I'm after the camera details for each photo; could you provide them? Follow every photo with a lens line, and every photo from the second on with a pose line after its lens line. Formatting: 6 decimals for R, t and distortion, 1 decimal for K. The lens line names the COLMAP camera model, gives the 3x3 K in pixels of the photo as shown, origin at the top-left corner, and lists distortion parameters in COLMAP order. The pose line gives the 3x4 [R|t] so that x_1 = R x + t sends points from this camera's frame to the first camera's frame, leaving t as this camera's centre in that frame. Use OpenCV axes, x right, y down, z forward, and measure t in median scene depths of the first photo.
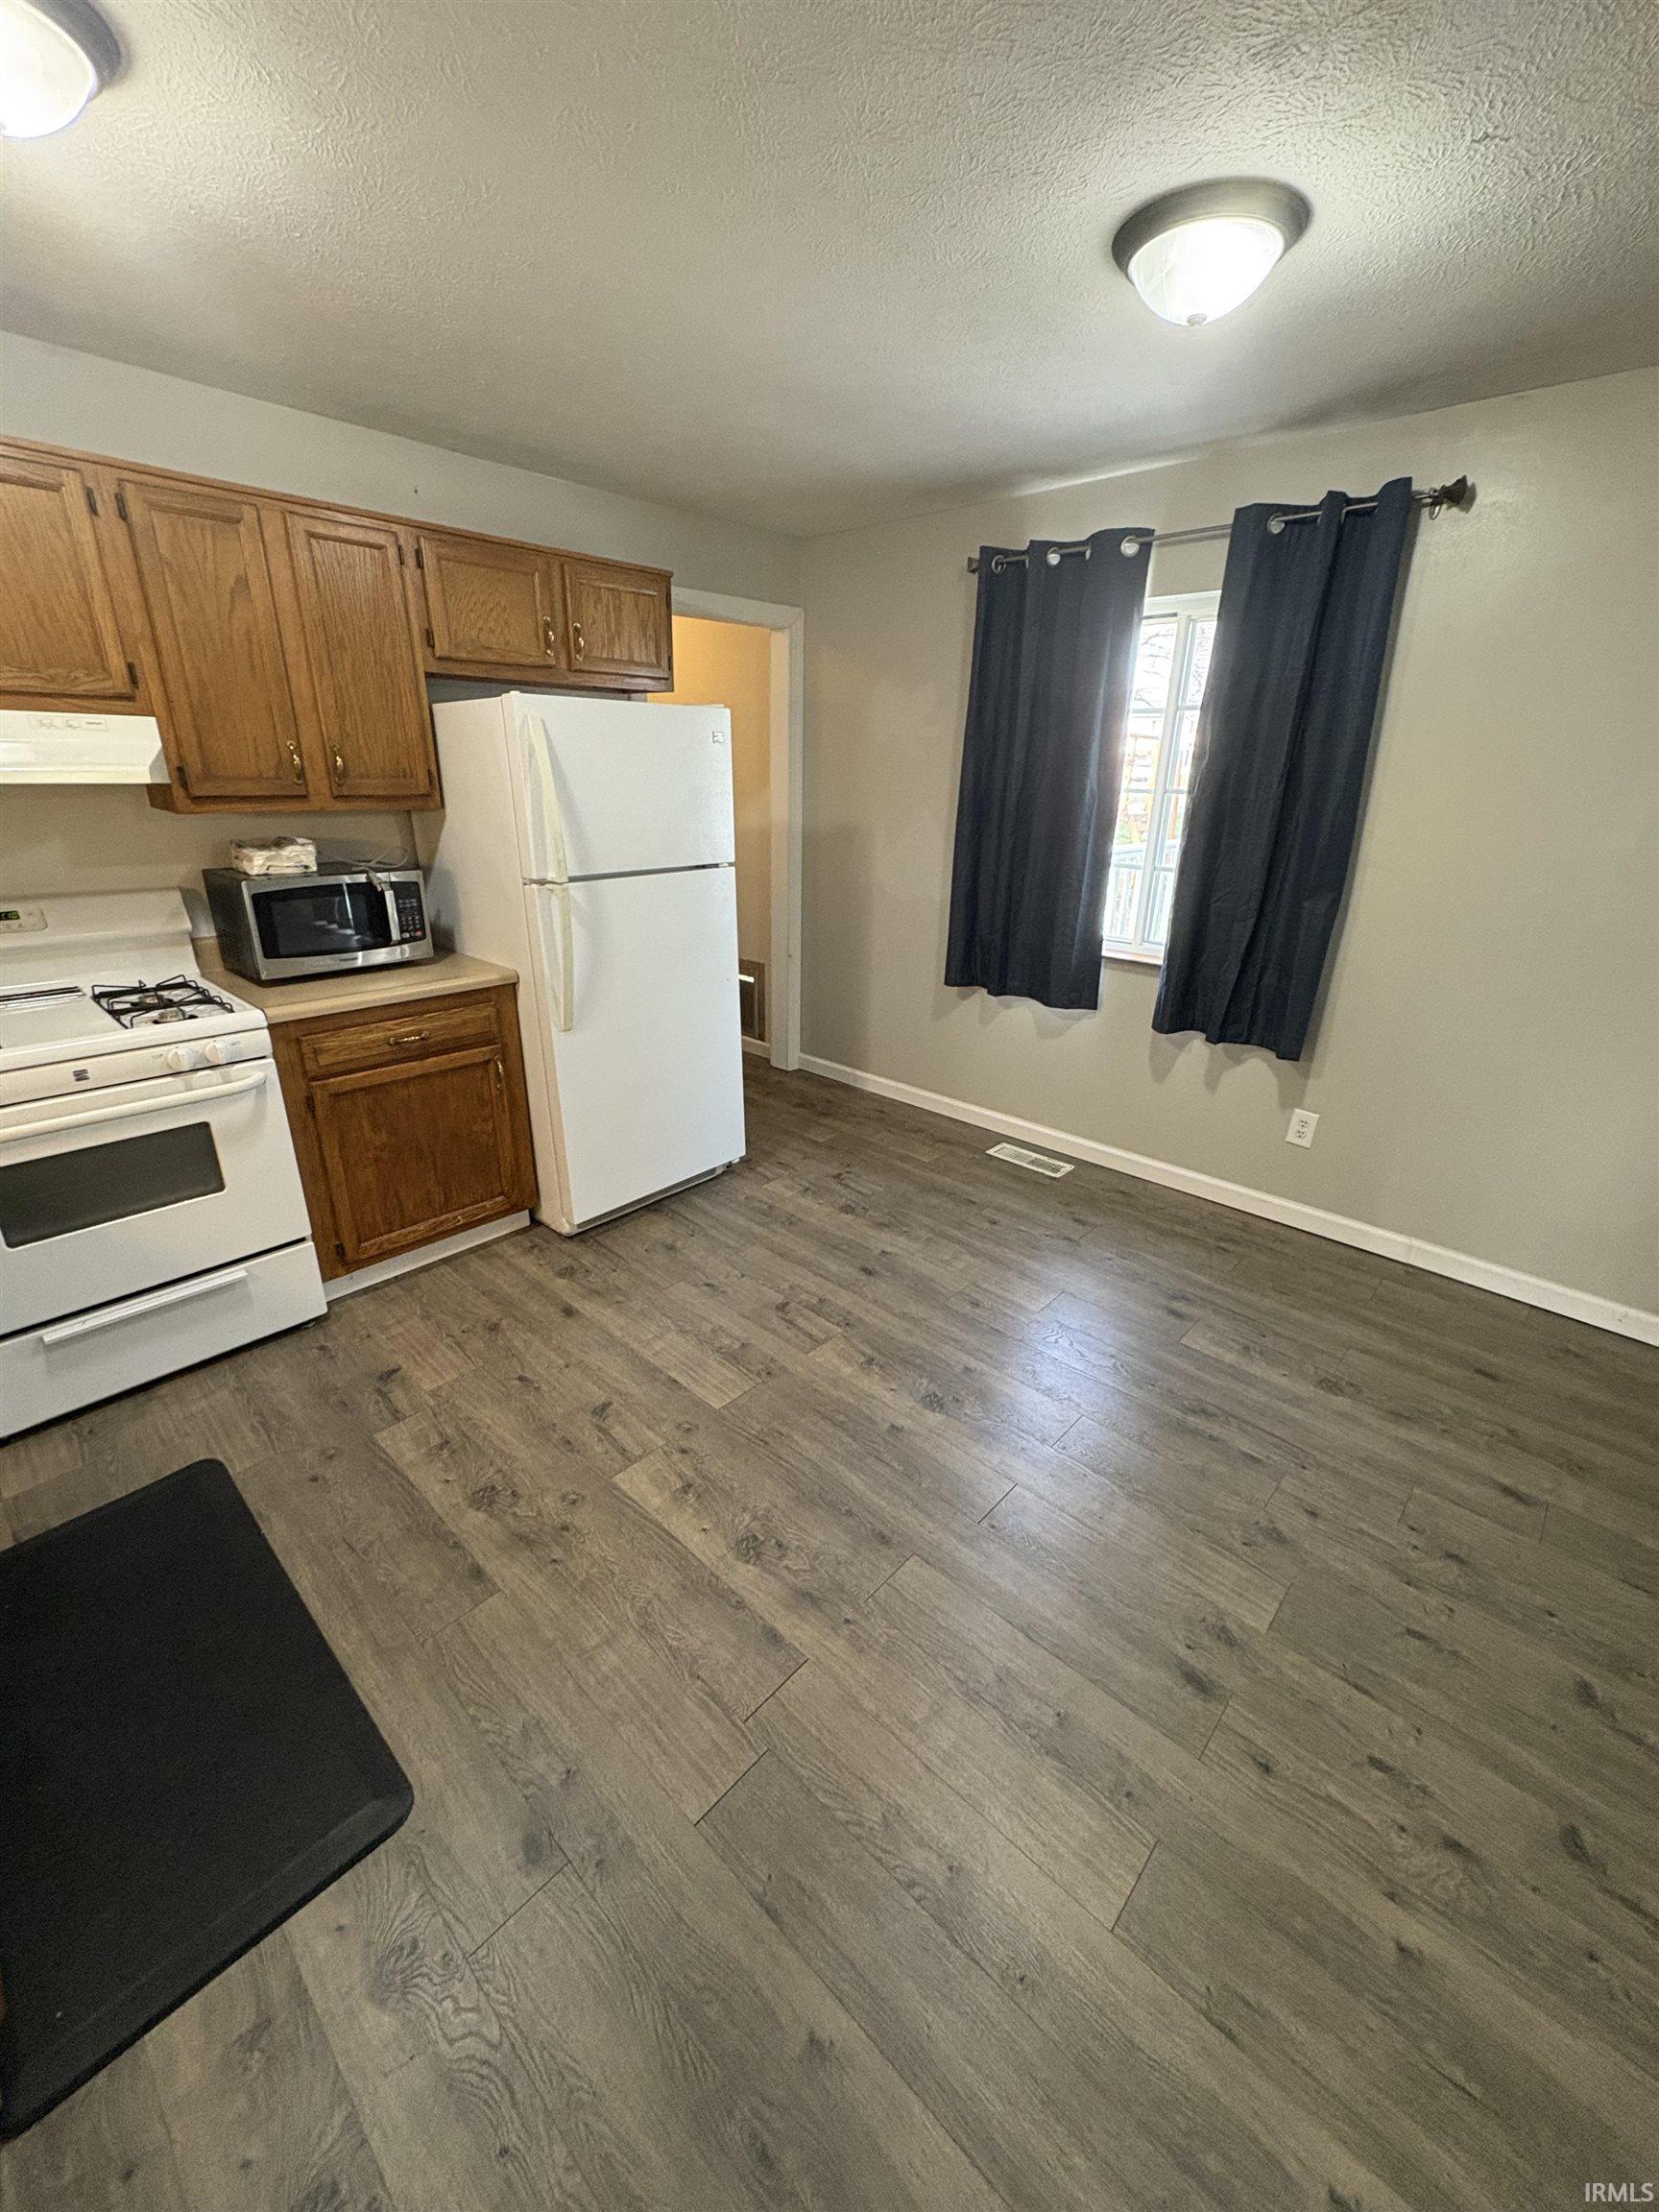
lens RADIAL K [[882.9, 0, 825.8], [0, 882.9, 1103.1], [0, 0, 1]] dist [0.001933, 0.000605]
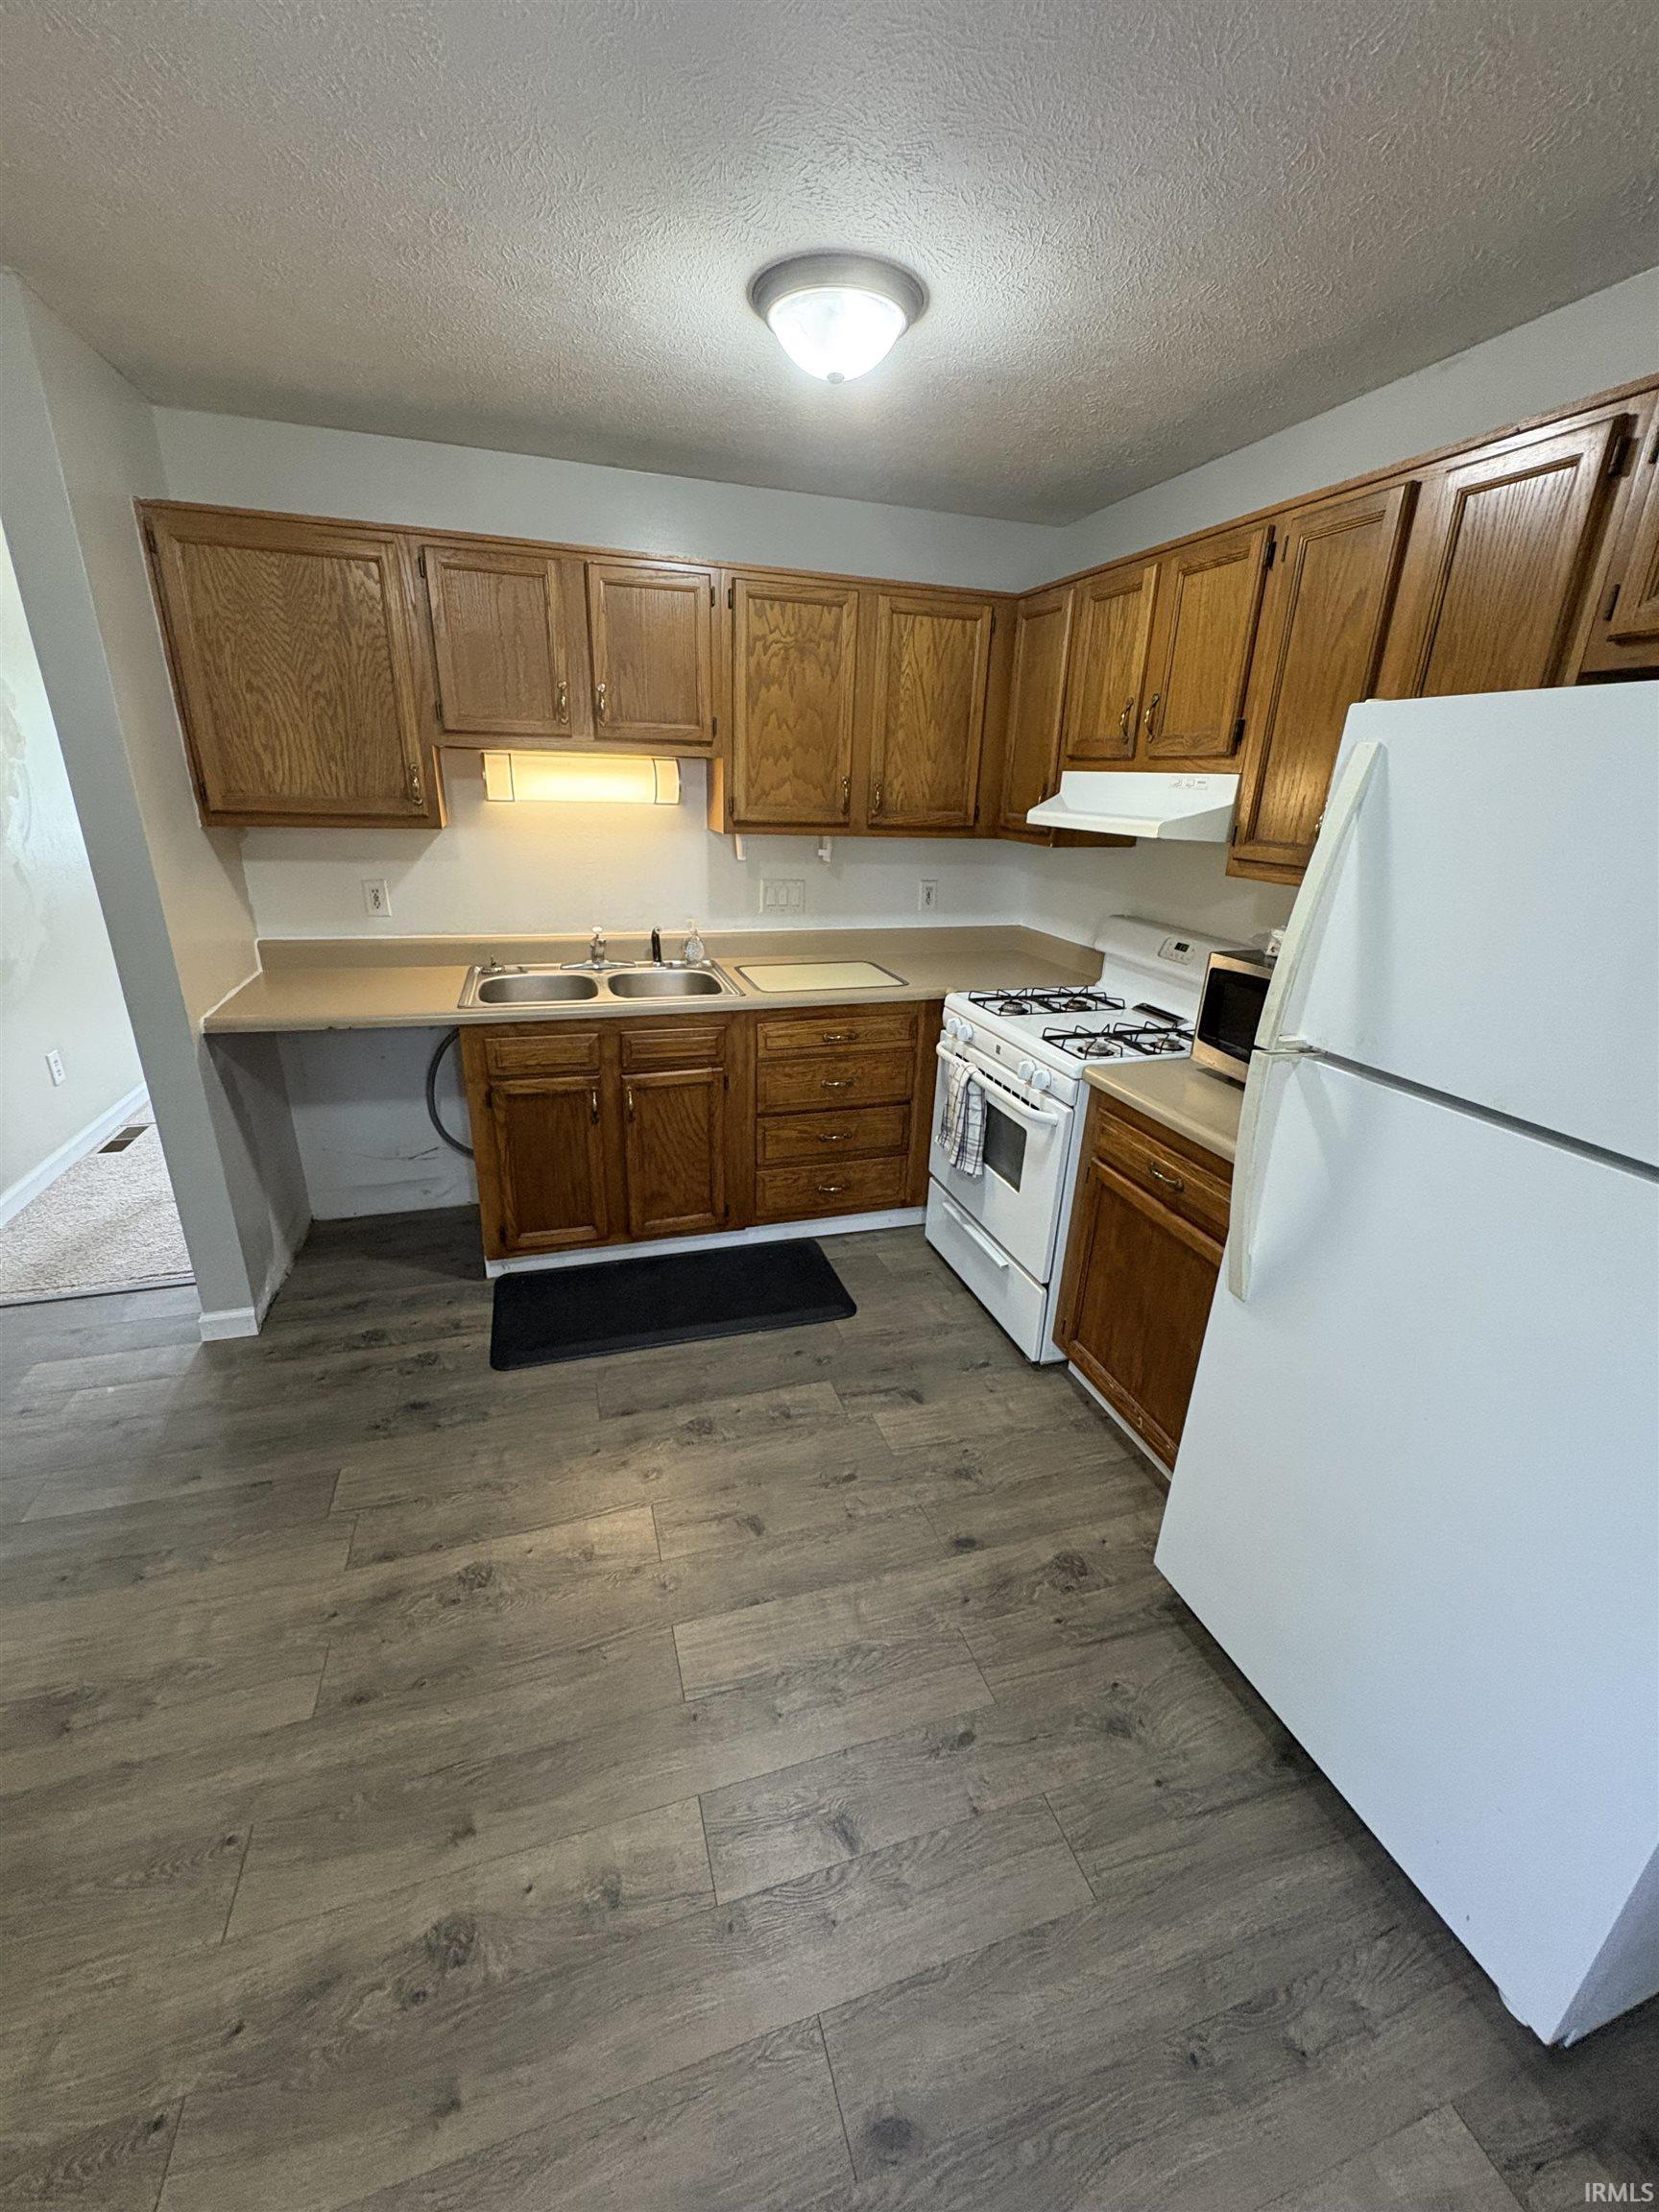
lens RADIAL K [[882.9, 0, 828.9], [0, 882.9, 1102.5], [0, 0, 1]] dist [0.001933, 0.000605]
pose [[-0.486814, 0.270311, -0.830629, 0.299255], [-0.352795, 0.809062, 0.470058, -0.396089], [0.799092, 0.521873, -0.298498, 0.999184]]
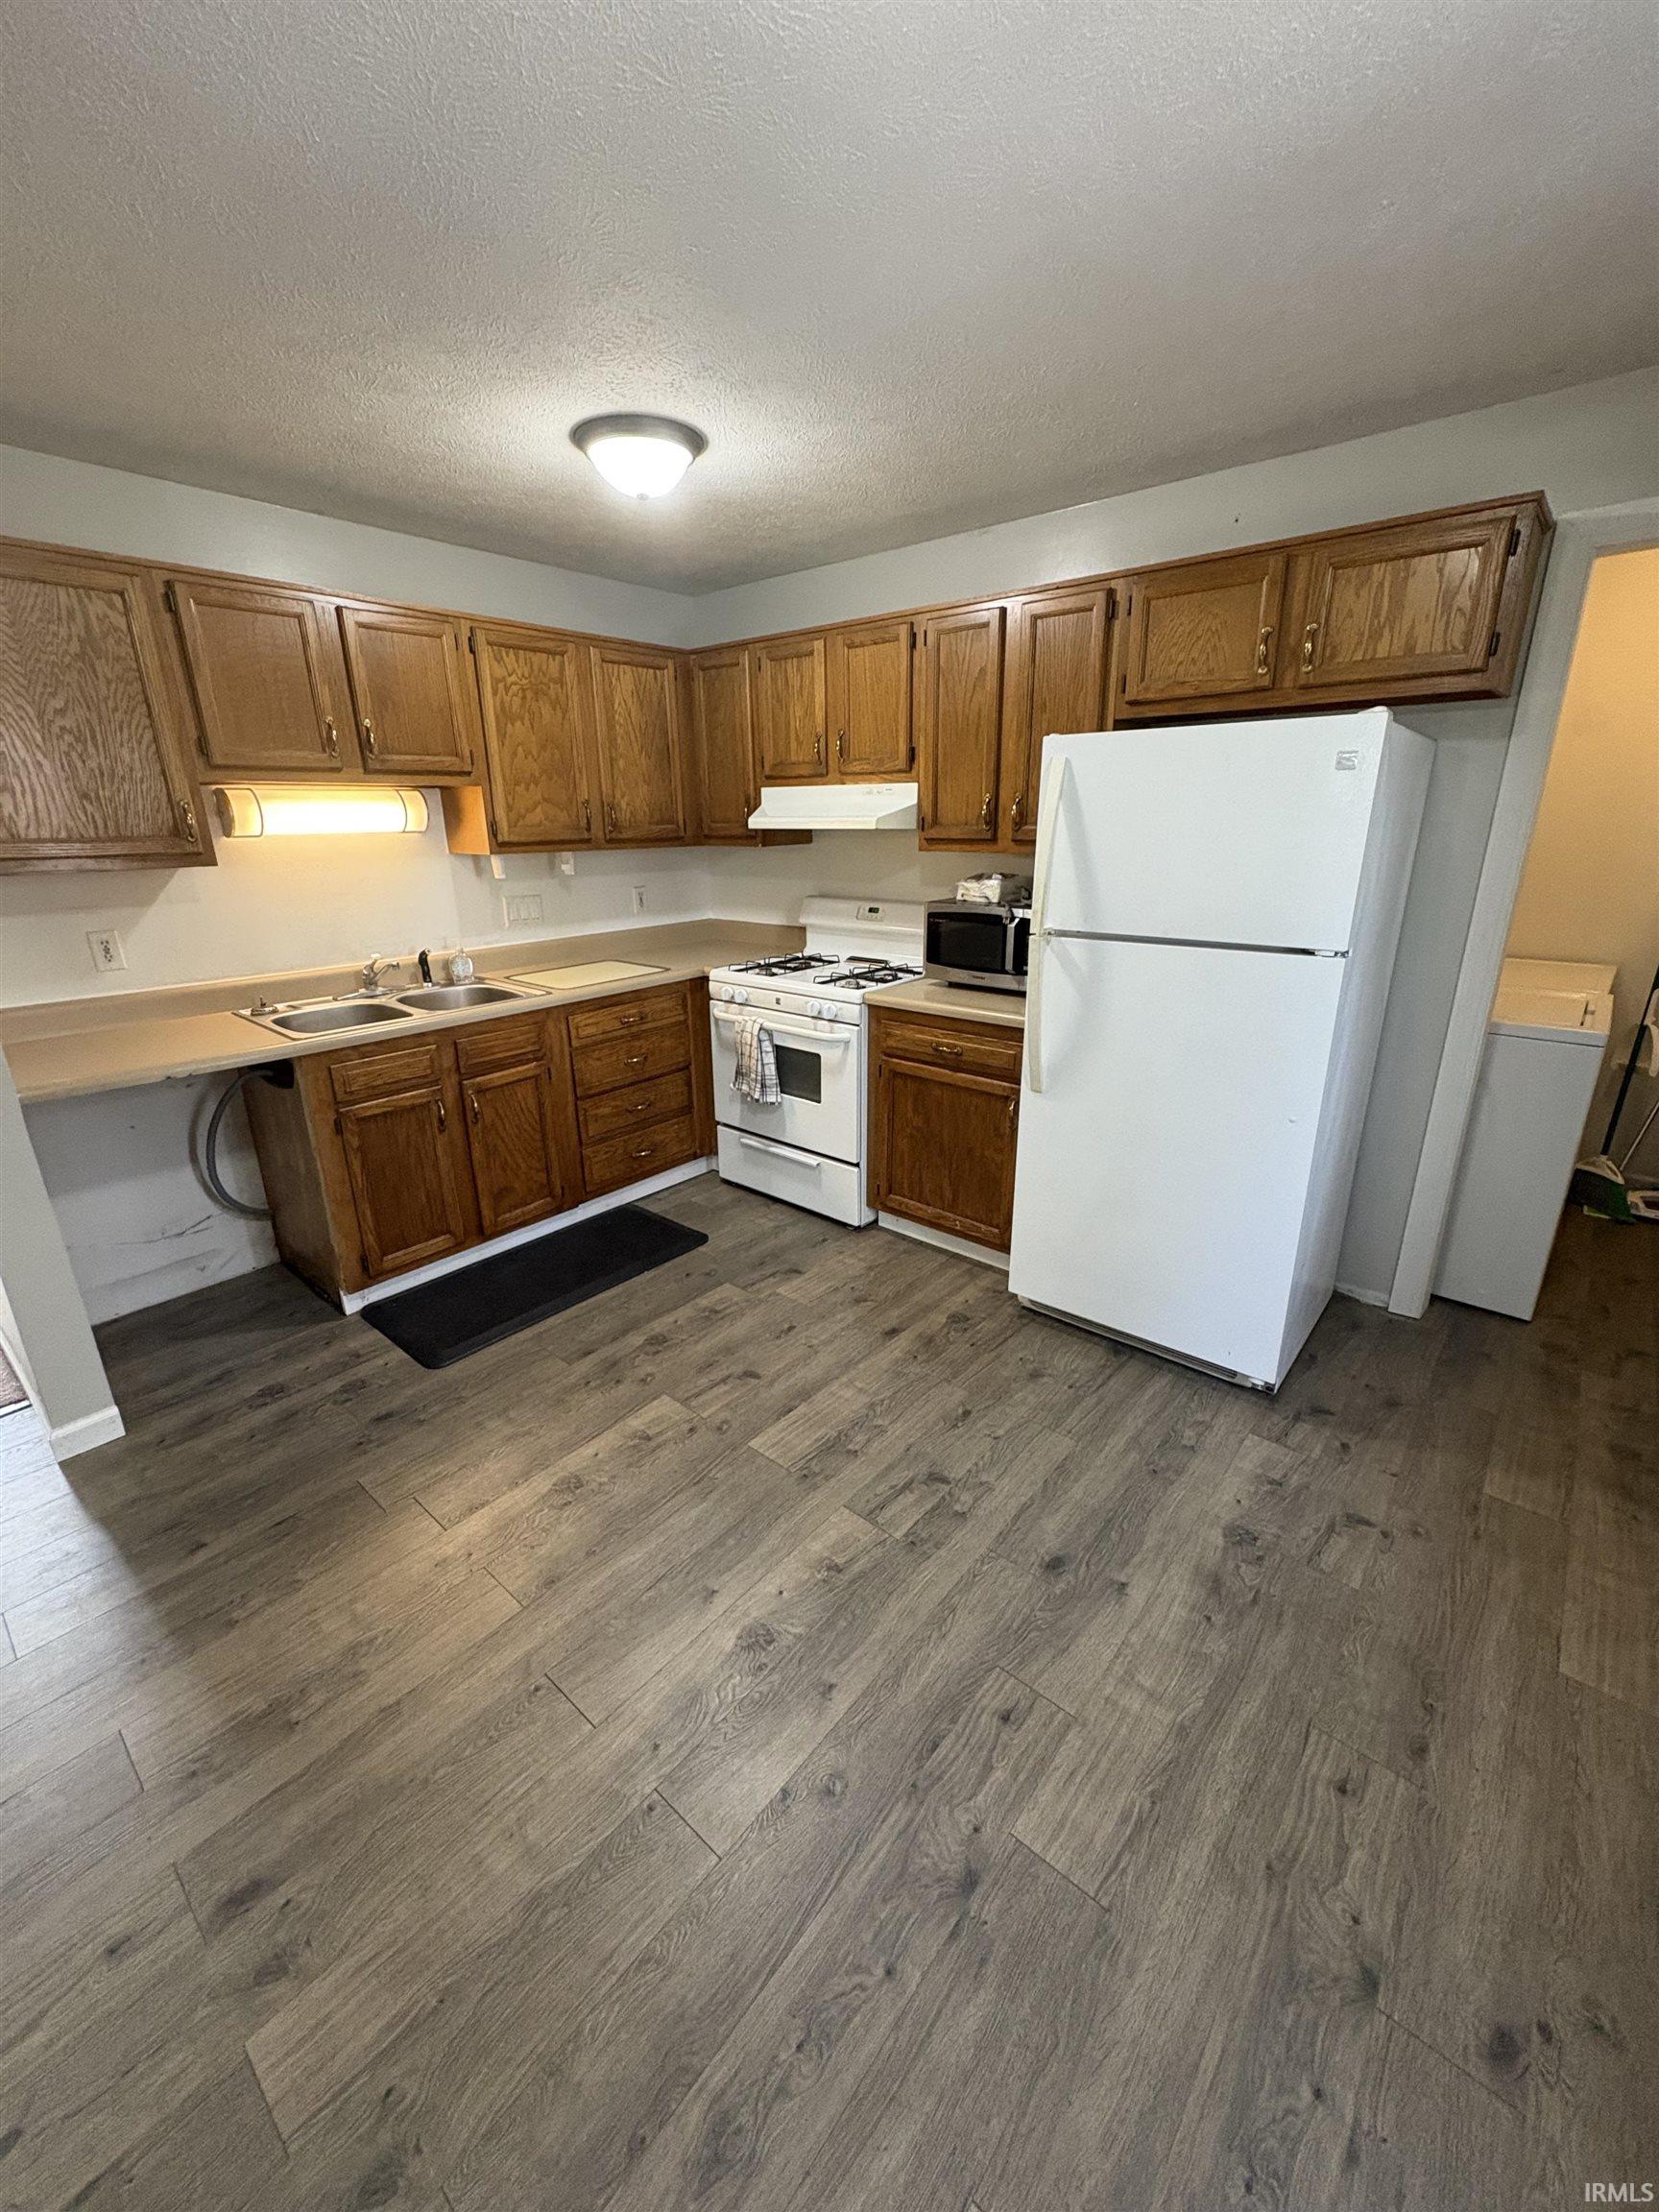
lens RADIAL K [[882.9, 0, 828.2], [0, 882.9, 1100.1], [0, 0, 1]] dist [0.001933, 0.000605]
pose [[0.042407, 0.291868, -0.955518, 0.653076], [-0.347244, 0.901063, 0.259823, -0.266290], [0.936816, 0.320779, 0.139561, 0.746343]]
